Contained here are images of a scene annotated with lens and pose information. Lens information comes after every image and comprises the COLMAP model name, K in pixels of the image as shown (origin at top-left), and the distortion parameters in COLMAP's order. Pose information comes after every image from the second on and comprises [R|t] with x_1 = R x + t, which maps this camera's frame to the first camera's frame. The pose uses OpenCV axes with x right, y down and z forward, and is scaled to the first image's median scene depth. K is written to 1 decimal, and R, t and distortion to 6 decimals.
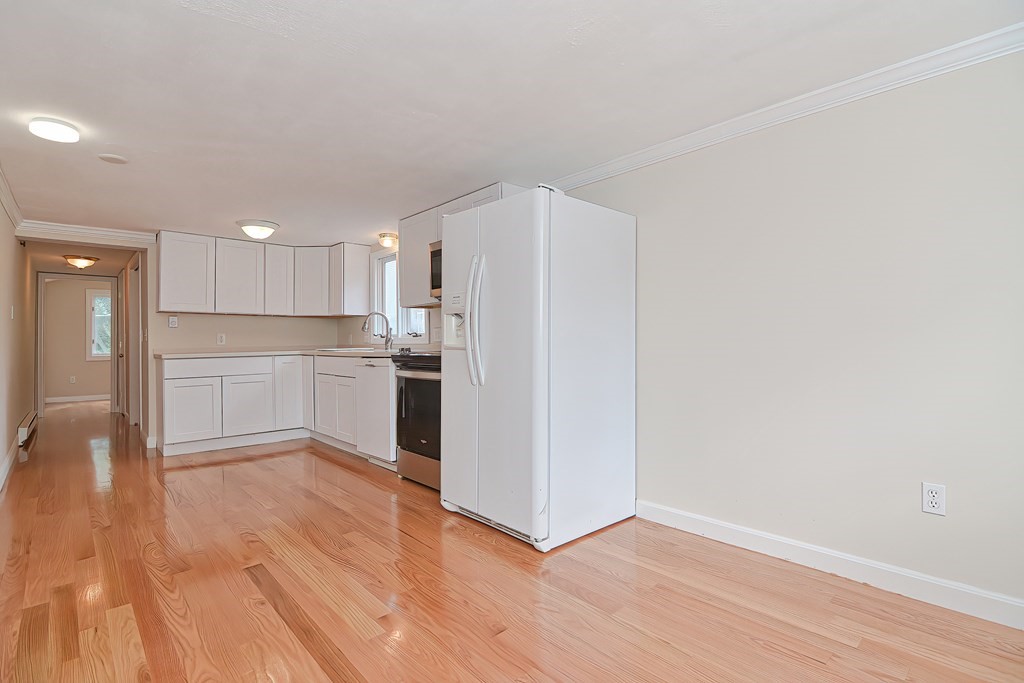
lens RADIAL K [[486.9, 0, 503.2], [0, 486.9, 338.7], [0, 0, 1]] dist [-0.002982, -0.001539]
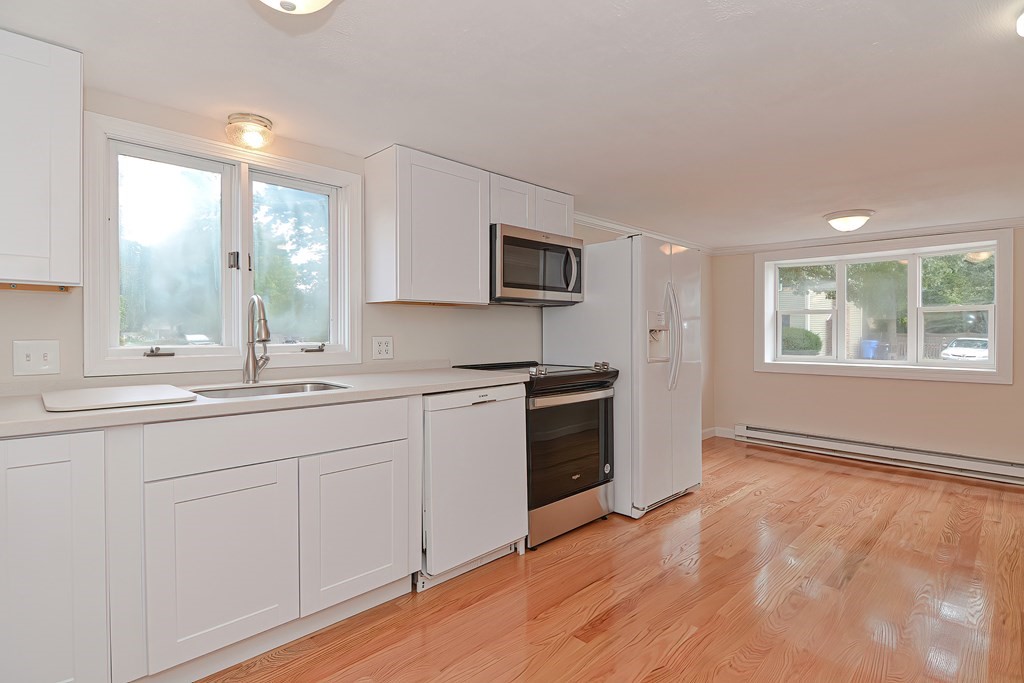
lens RADIAL K [[510.7, 0, 495.5], [0, 510.7, 339.4], [0, 0, 1]] dist [-0.001439, -0.000736]
pose [[-0.040395, -0.002872, 0.999180, -0.729798], [-0.003880, 0.999989, 0.002717, -0.018800], [-0.999176, -0.003767, -0.040406, 0.829201]]
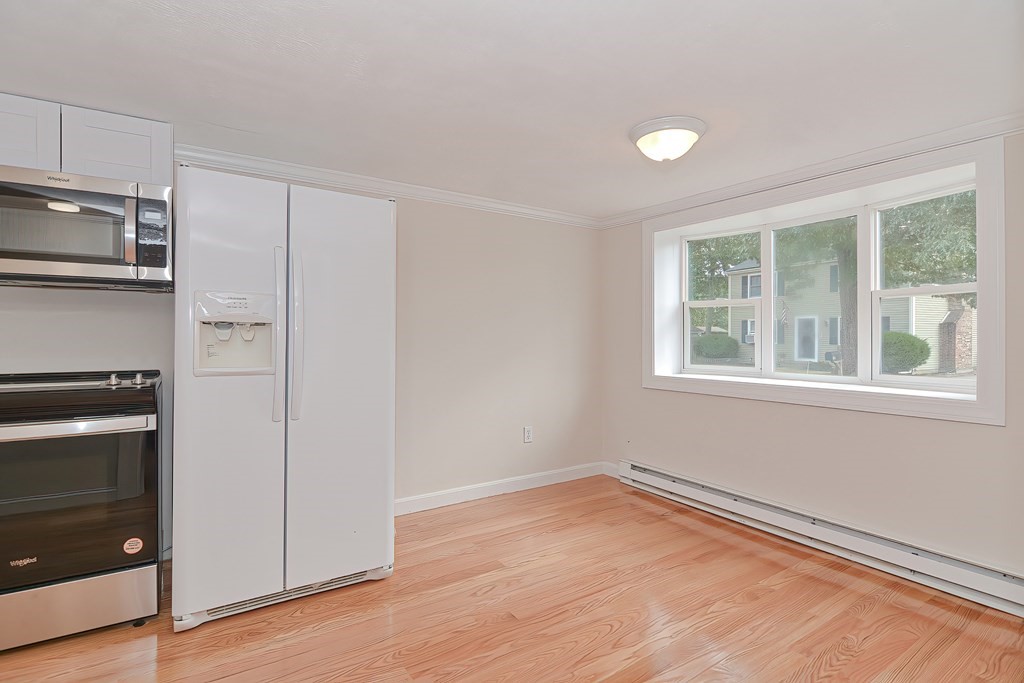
lens RADIAL K [[486.9, 0, 503.2], [0, 486.9, 338.7], [0, 0, 1]] dist [-0.002982, -0.001539]
pose [[0.160894, 0.009095, 0.986930, -0.415382], [-0.007660, 0.999939, -0.007967, -0.015304], [-0.986942, -0.006278, 0.160954, 0.305670]]
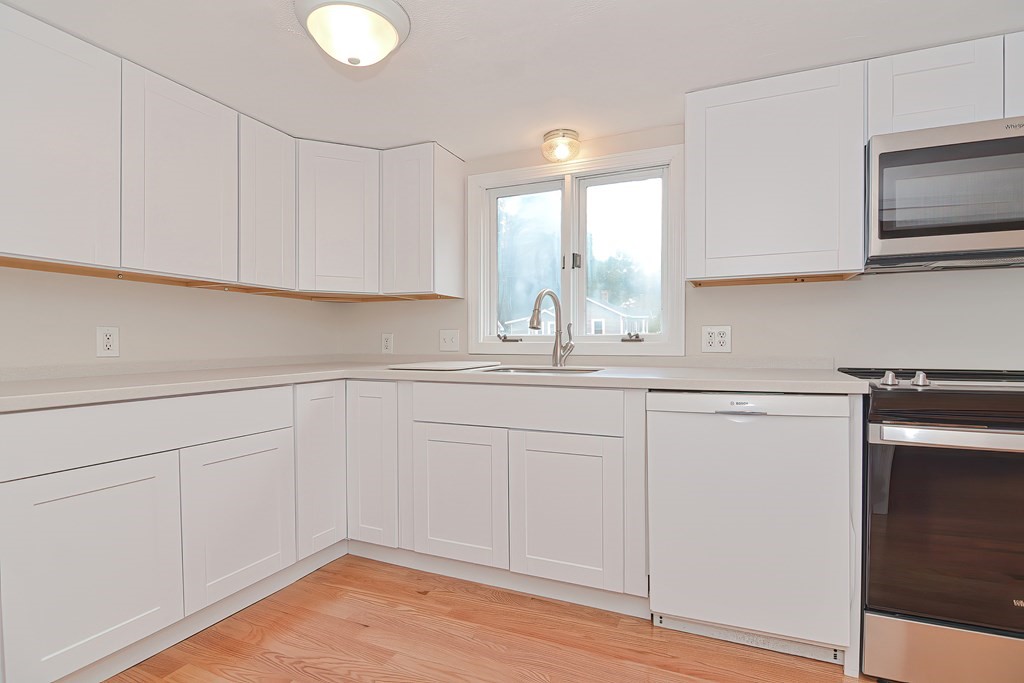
lens RADIAL K [[497.6, 0, 528.6], [0, 497.6, 352.2], [0, 0, 1]] dist [-0.000504, -0.000347]
pose [[0.905873, -0.000700, 0.423548, -0.502439], [-0.010013, 0.999684, 0.023067, -0.003258], [-0.423430, -0.025137, 0.905580, 0.570520]]
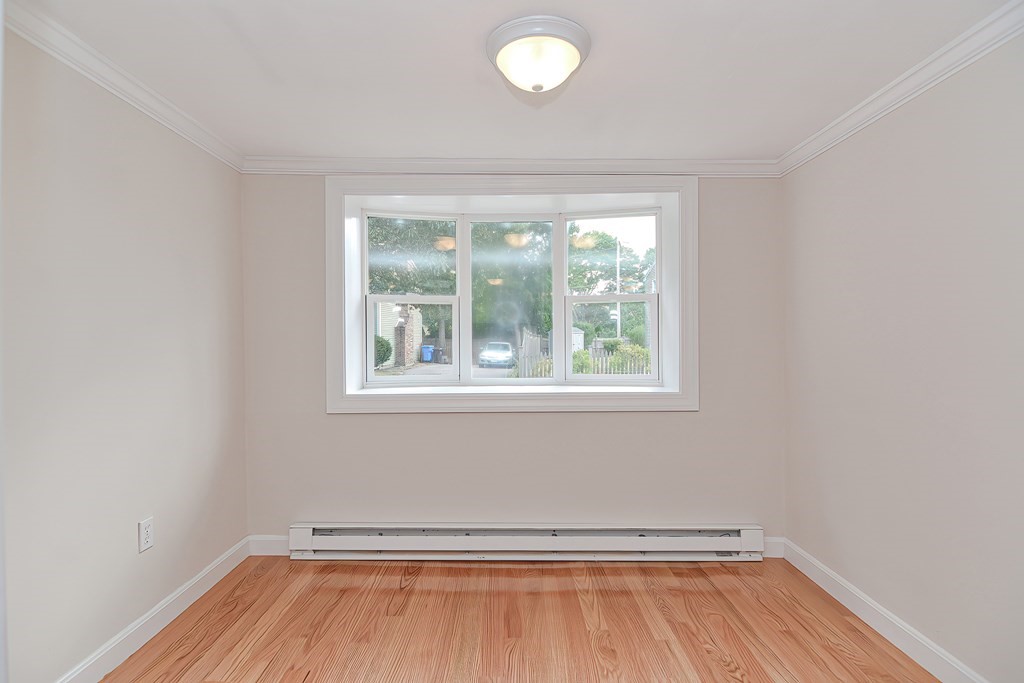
lens RADIAL K [[510.7, 0, 495.5], [0, 510.7, 339.4], [0, 0, 1]] dist [-0.001439, -0.000736]
pose [[-0.732620, 0.013892, 0.680496, -0.143056], [0.011290, 0.999902, -0.008257, -0.020683], [-0.680544, 0.001633, -0.732705, 0.495713]]
